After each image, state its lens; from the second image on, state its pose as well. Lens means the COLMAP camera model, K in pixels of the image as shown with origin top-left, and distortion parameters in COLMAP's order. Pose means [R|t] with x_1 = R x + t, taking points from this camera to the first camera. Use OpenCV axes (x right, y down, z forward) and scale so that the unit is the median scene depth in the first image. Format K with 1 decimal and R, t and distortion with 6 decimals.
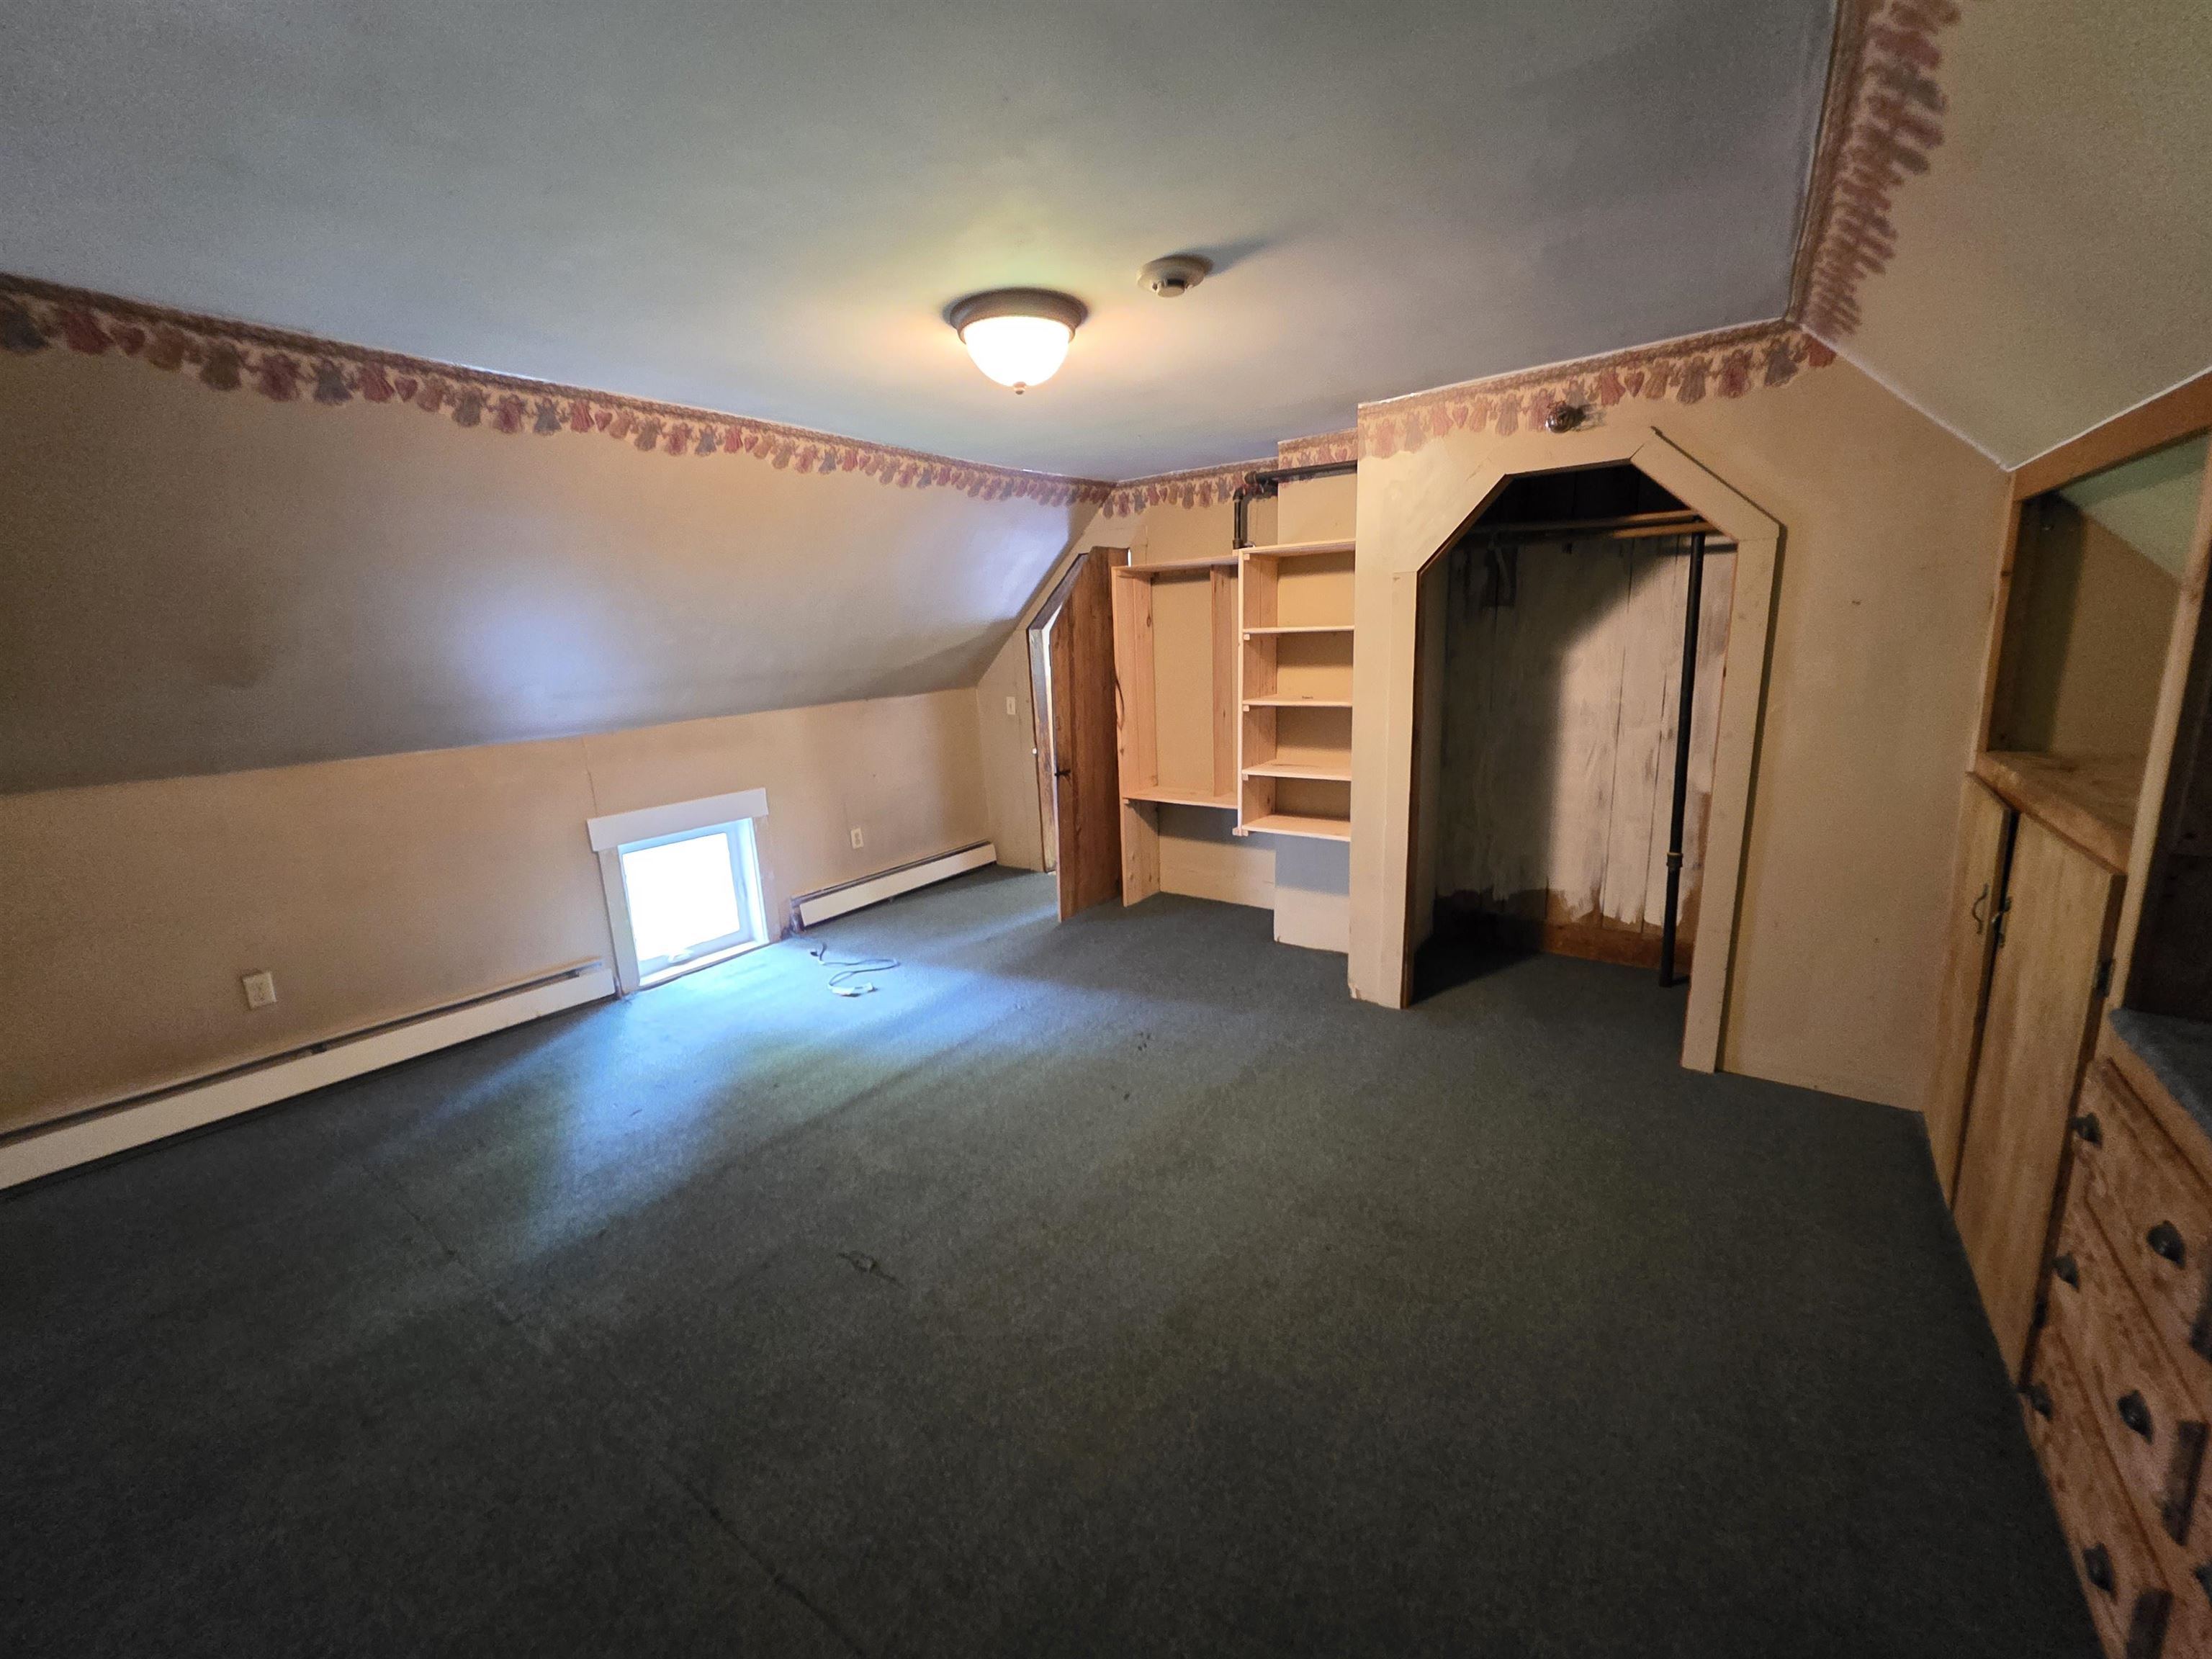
lens RADIAL K [[882.3, 0, 1103.2], [0, 882.3, 820.1], [0, 0, 1]] dist [0.003114, -0.000025]
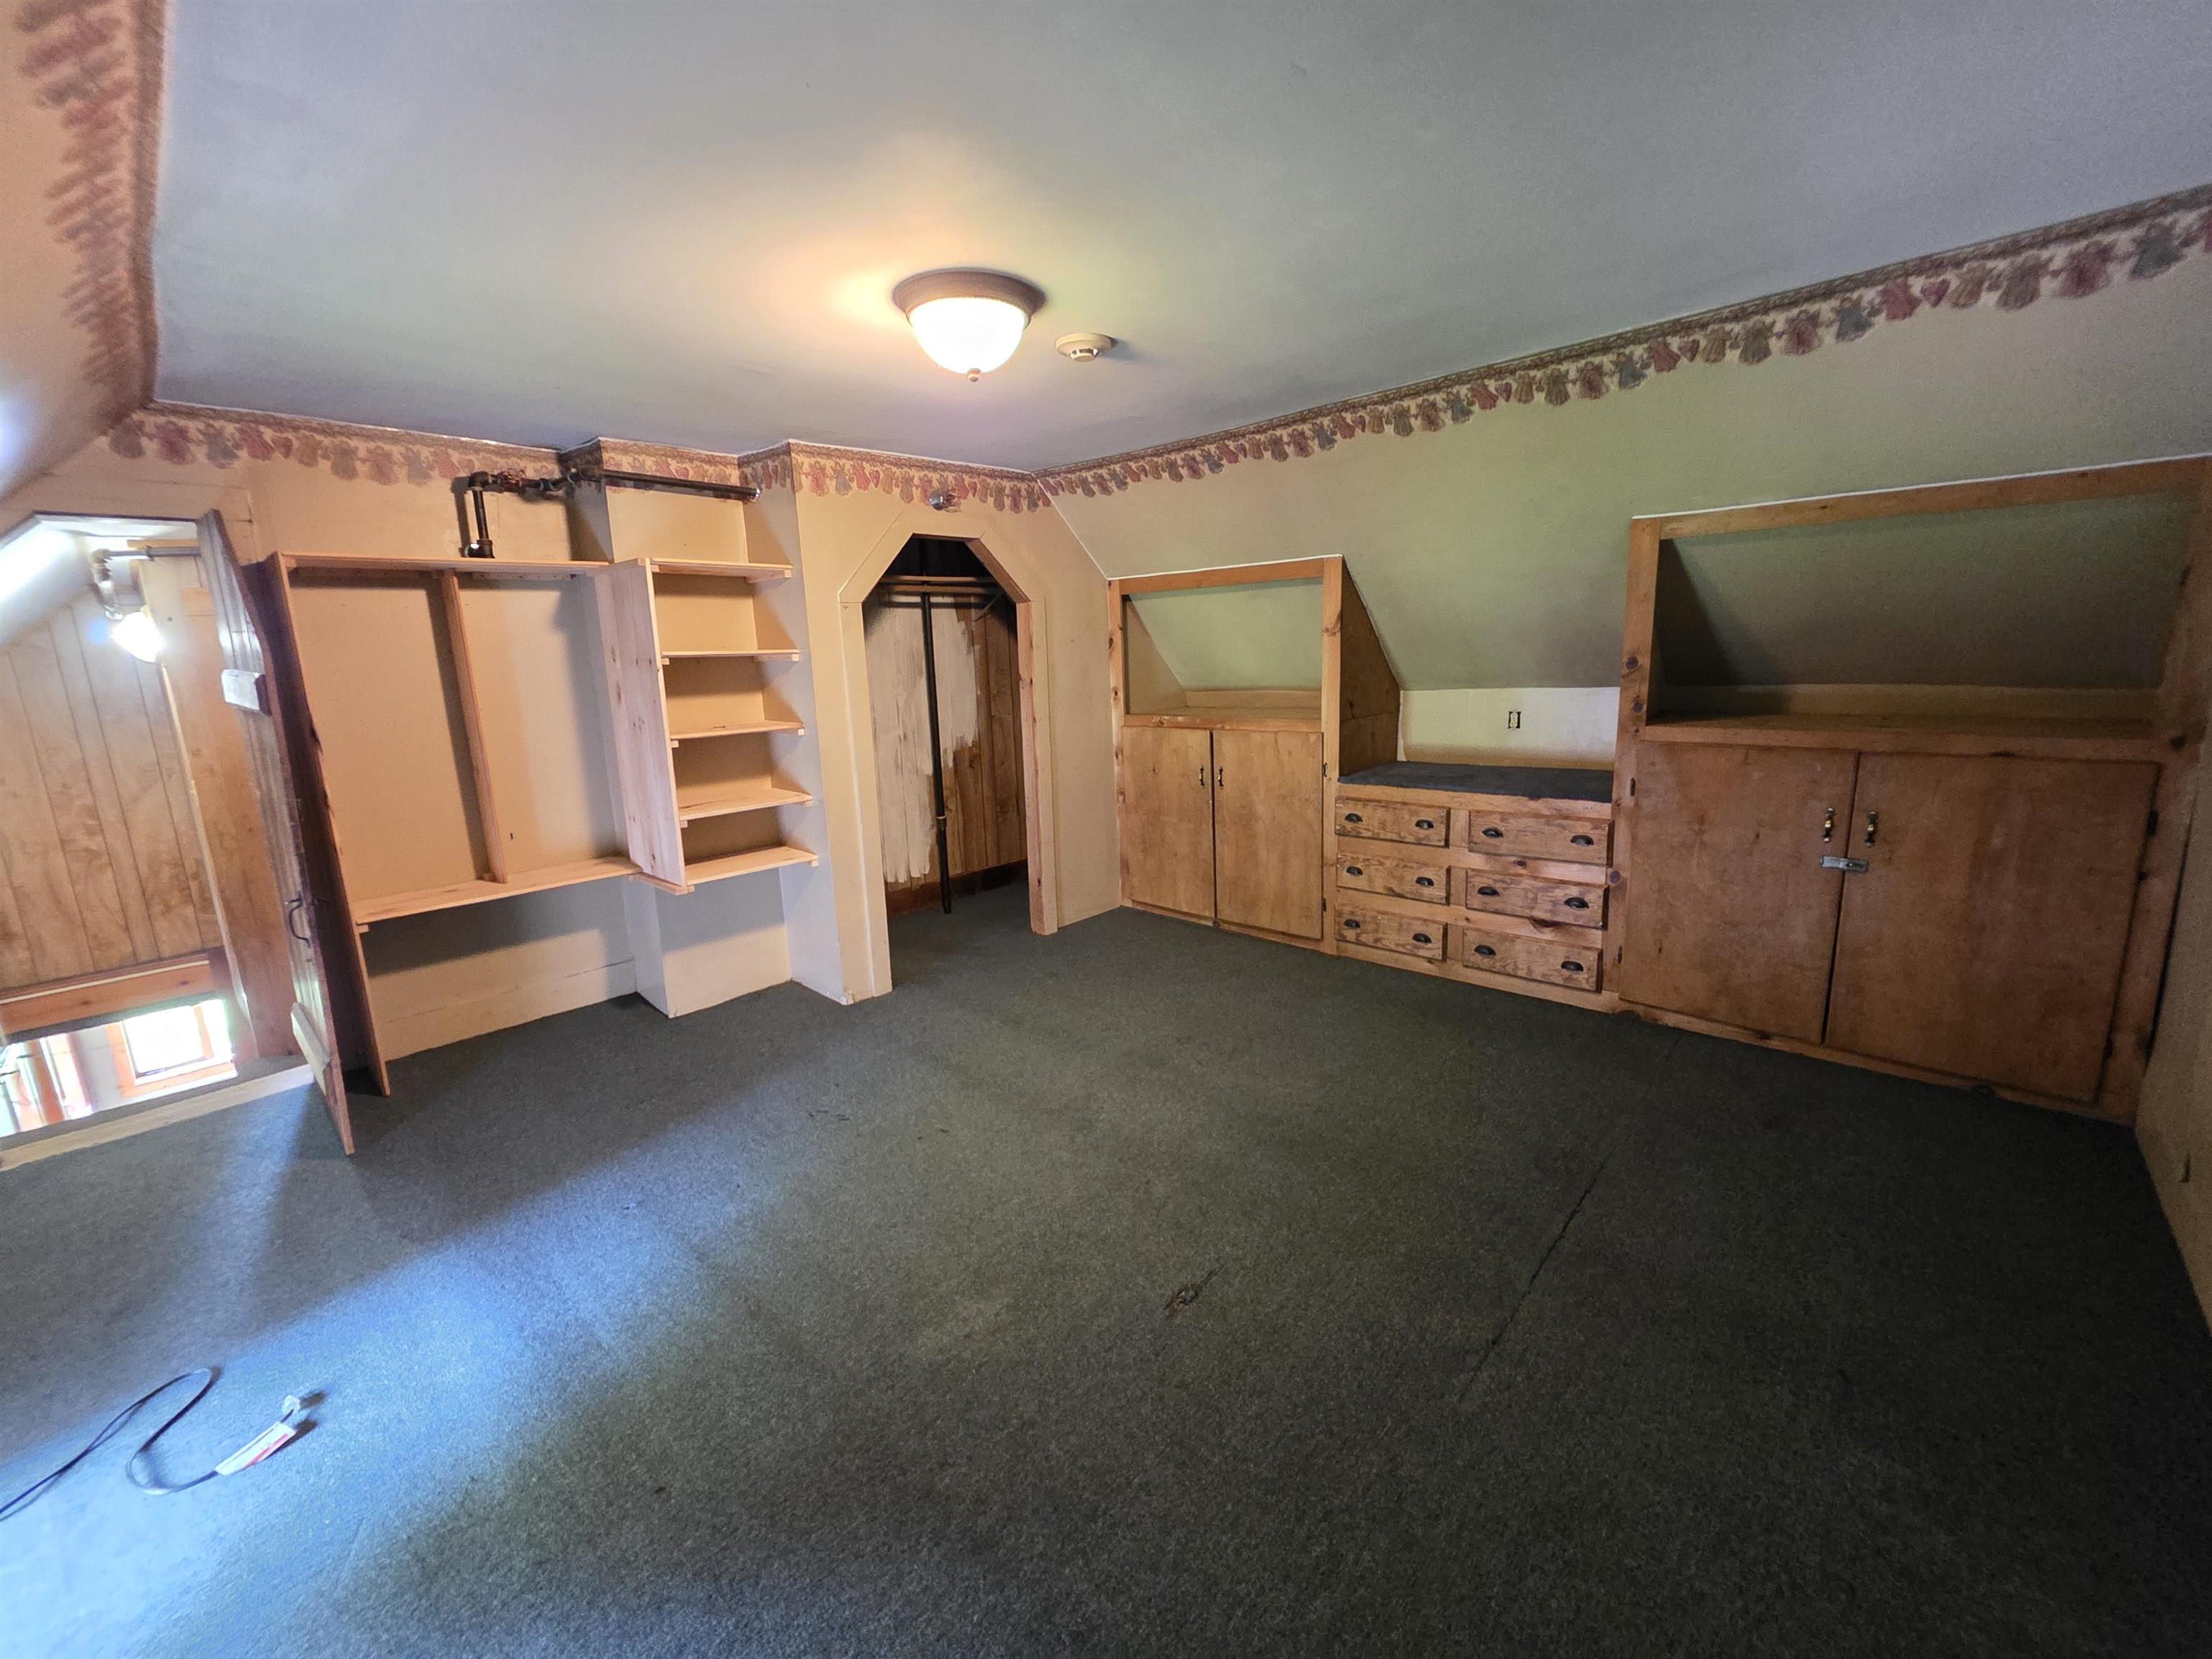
lens RADIAL K [[882.3, 0, 1100.5], [0, 882.3, 820.0], [0, 0, 1]] dist [0.003114, -0.000025]
pose [[0.133171, -0.153692, 0.979104, -0.745093], [0.230786, 0.965555, 0.120176, -0.074237], [-0.963848, 0.209959, 0.164054, 0.559662]]
